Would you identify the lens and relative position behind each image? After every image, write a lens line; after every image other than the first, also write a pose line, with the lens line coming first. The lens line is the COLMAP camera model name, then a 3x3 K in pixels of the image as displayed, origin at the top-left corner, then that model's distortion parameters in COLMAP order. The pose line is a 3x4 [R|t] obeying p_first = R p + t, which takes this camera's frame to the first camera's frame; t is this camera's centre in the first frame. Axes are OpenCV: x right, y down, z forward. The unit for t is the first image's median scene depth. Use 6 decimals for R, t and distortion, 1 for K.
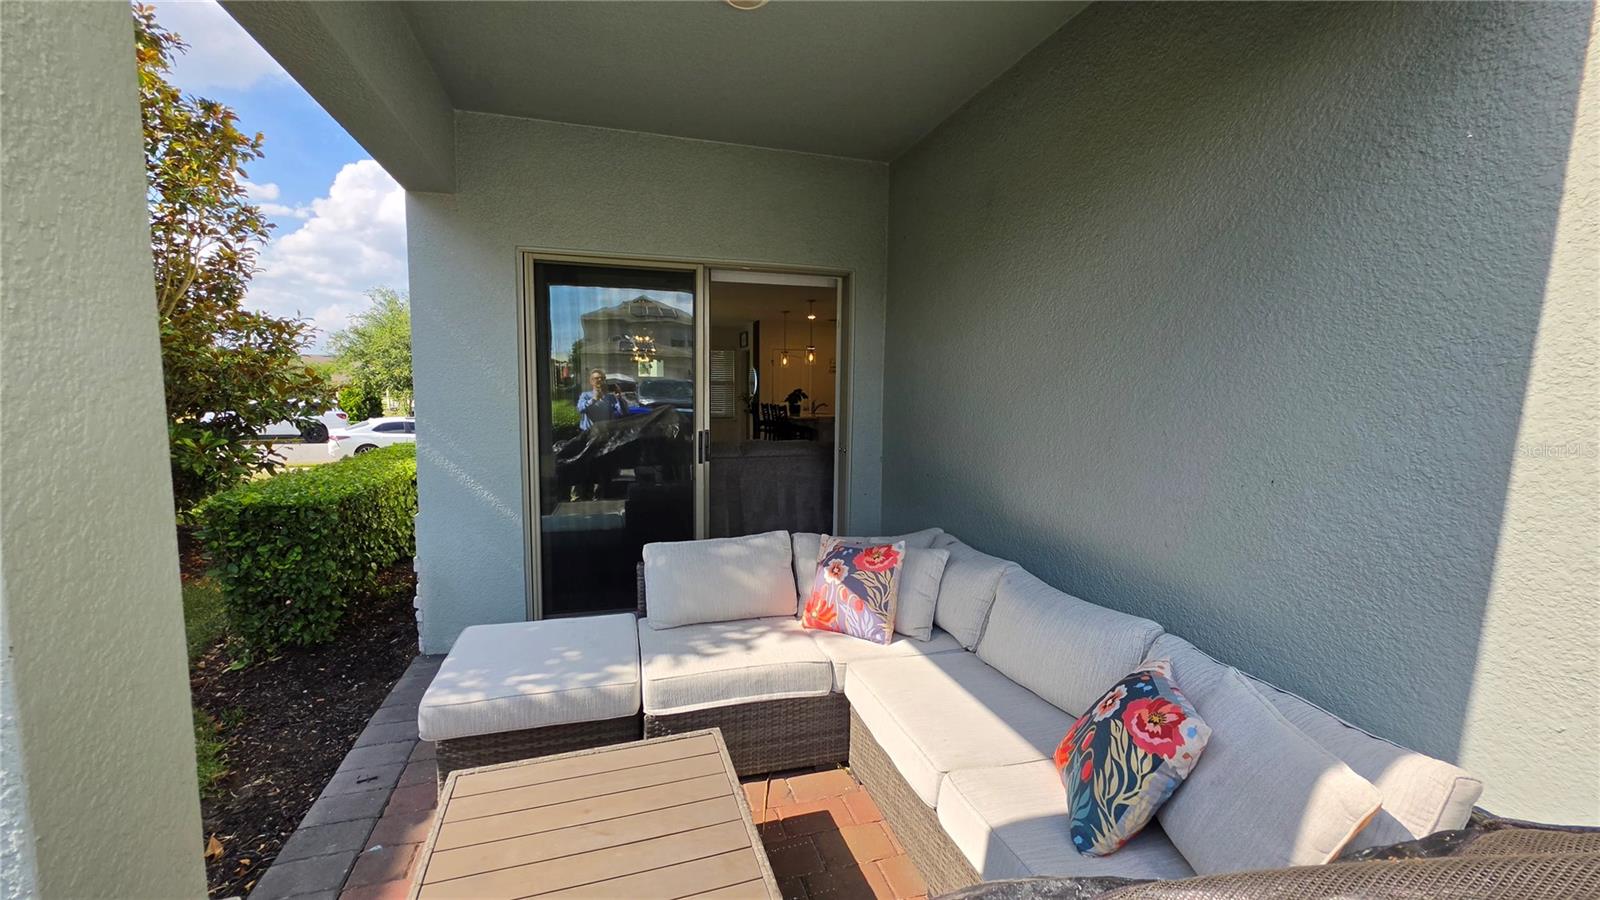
lens RADIAL K [[639.1, 0, 802.1], [0, 639.1, 449.2], [0, 0, 1]] dist [-0.005506, 0.000850]
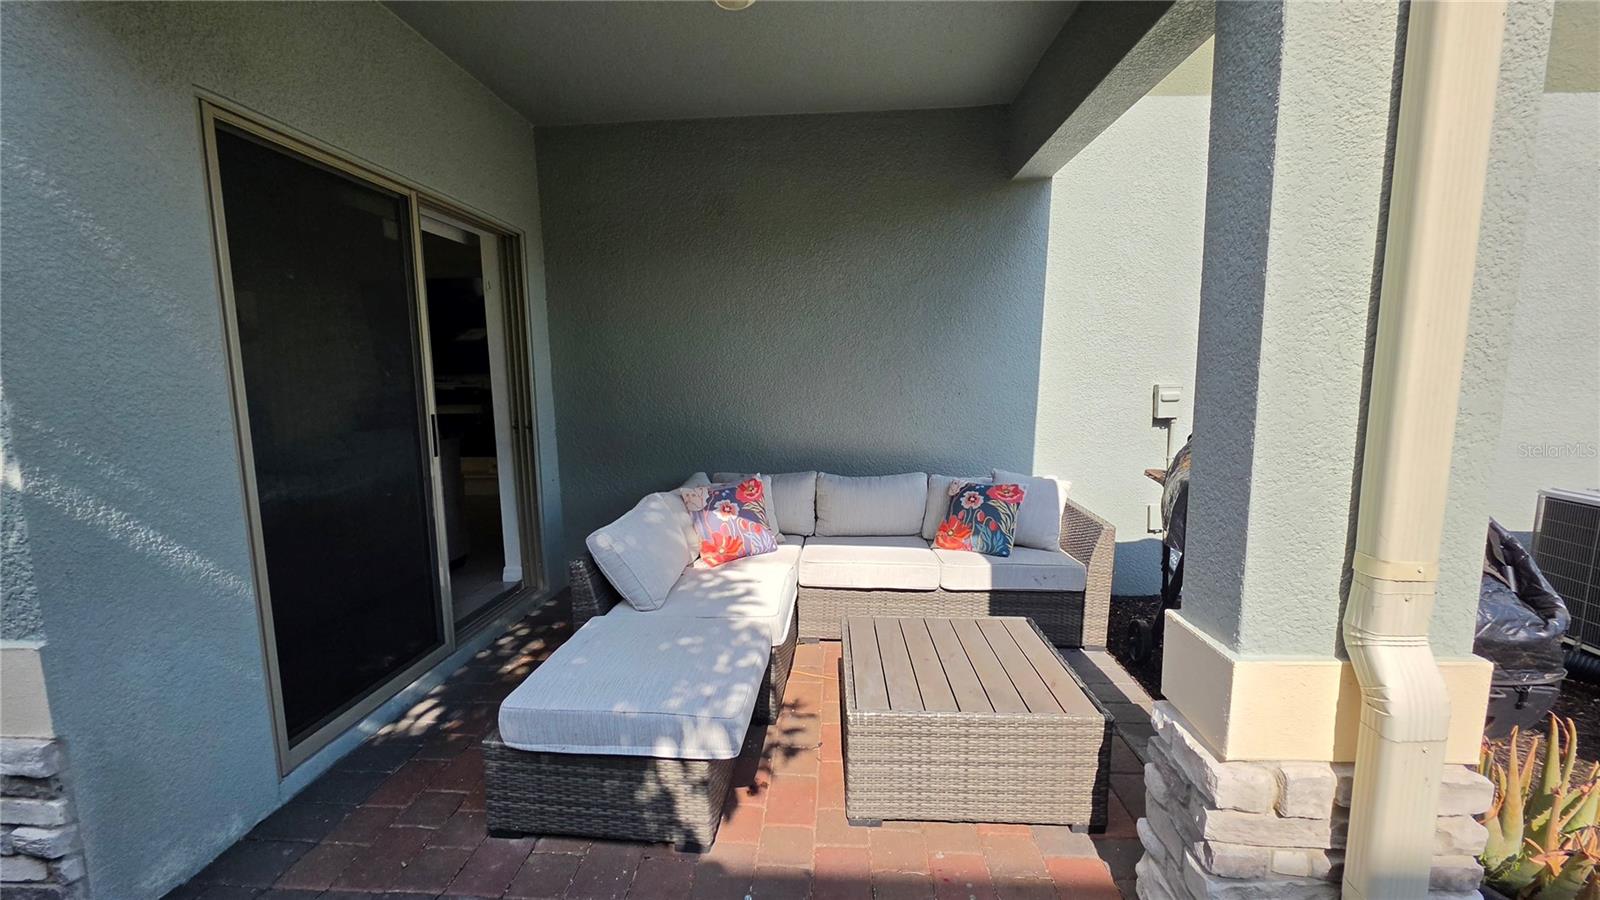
lens RADIAL K [[639.1, 0, 795.8], [0, 639.1, 453.3], [0, 0, 1]] dist [-0.005506, 0.000850]
pose [[0.360900, -0.131414, 0.923299, -1.002621], [0.106173, 0.989375, 0.099318, -0.016343], [-0.926541, 0.062186, 0.371018, 0.451059]]
